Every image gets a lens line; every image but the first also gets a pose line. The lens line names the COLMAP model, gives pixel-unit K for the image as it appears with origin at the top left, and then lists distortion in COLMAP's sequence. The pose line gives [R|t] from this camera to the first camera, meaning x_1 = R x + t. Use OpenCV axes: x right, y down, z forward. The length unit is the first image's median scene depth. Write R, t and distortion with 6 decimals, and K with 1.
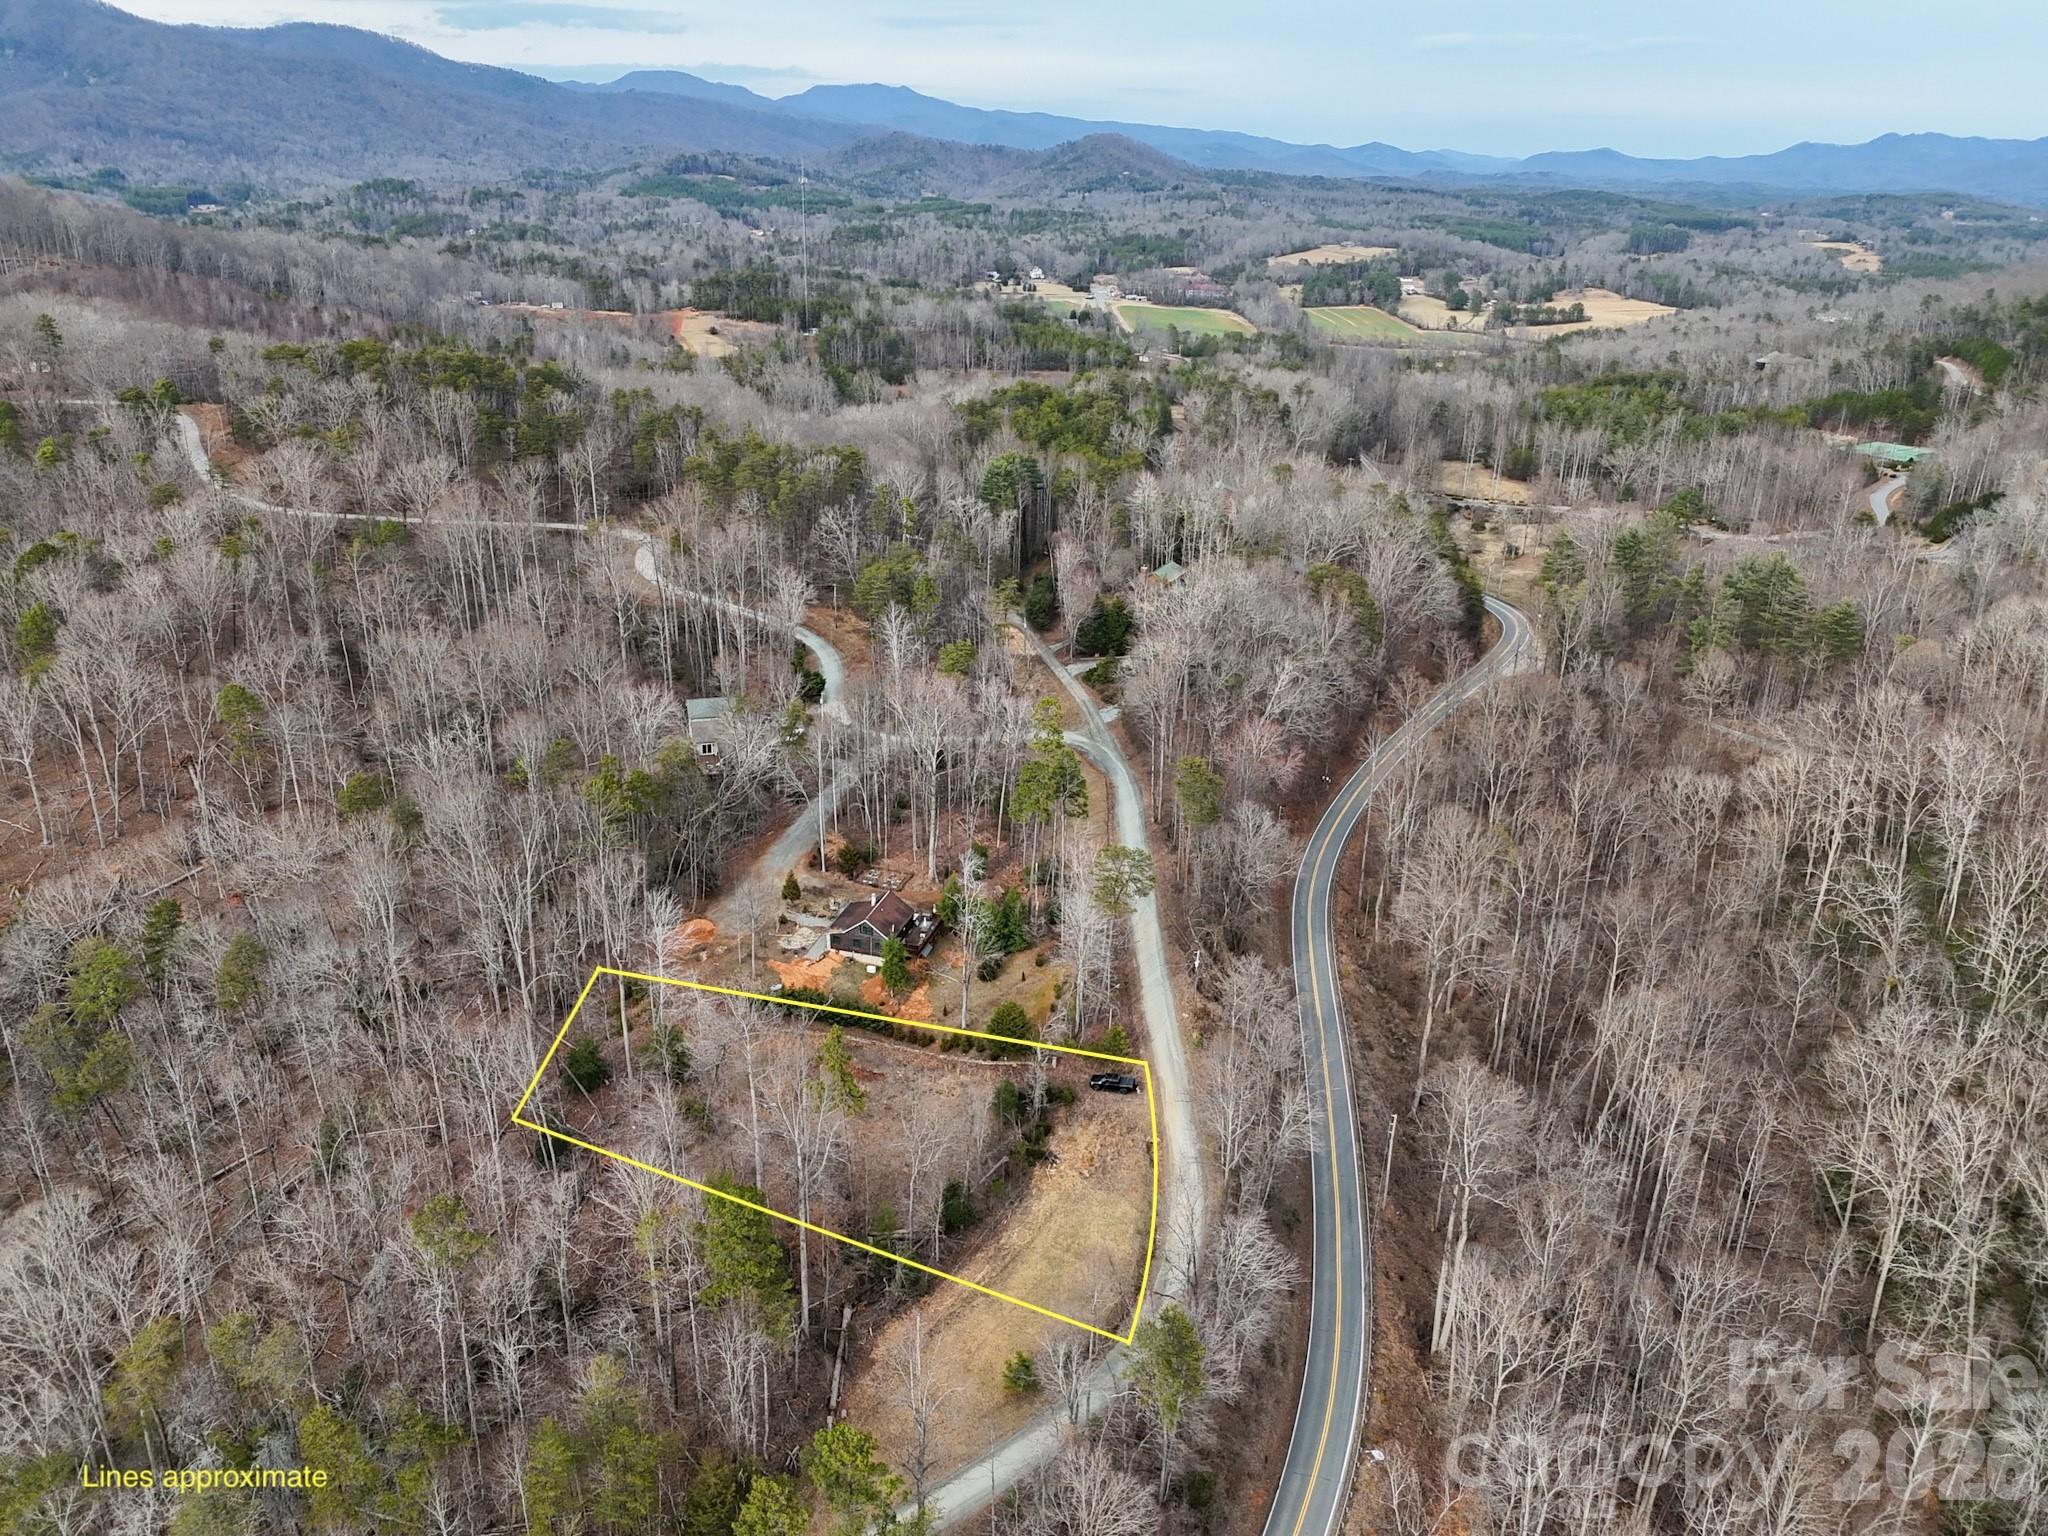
lens RADIAL K [[1463.5, 0, 1025.4], [0, 1463.5, 768.9], [0, 0, 1]] dist [0.048903, -0.033920]
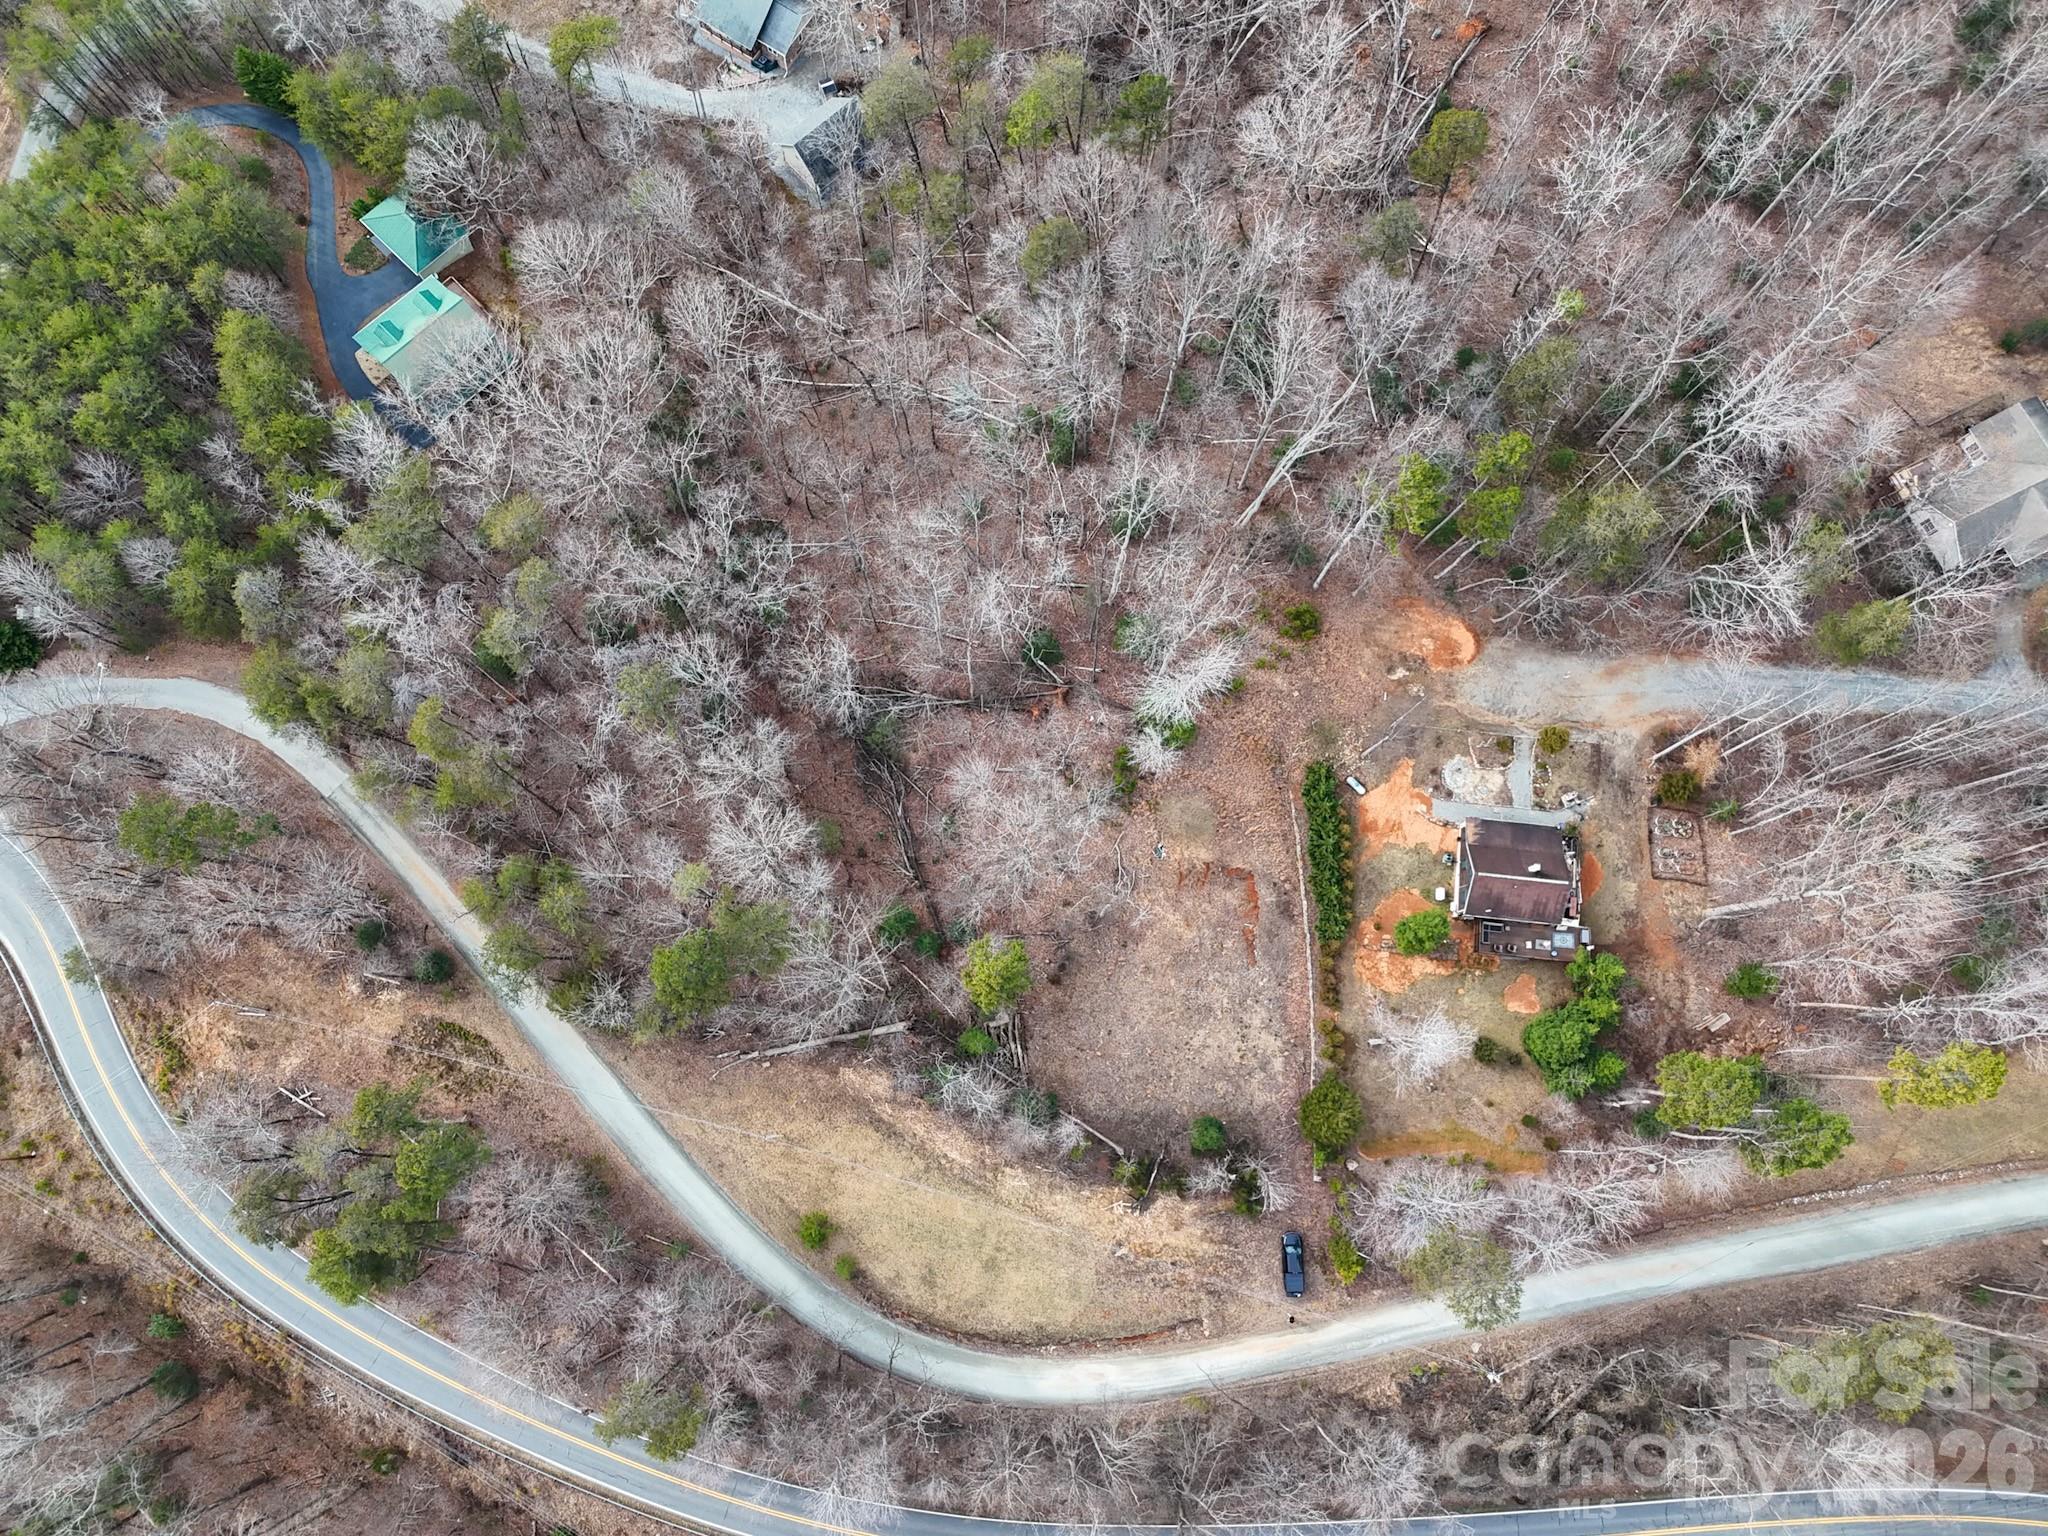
lens RADIAL K [[1463.5, 0, 1025.3], [0, 1463.5, 771.2], [0, 0, 1]] dist [0.048903, -0.033920]
pose [[0.176044, 0.947528, -0.266831, -0.003772], [-0.359313, 0.314214, 0.878728, -0.467507], [0.916462, -0.058818, 0.395775, 0.539259]]
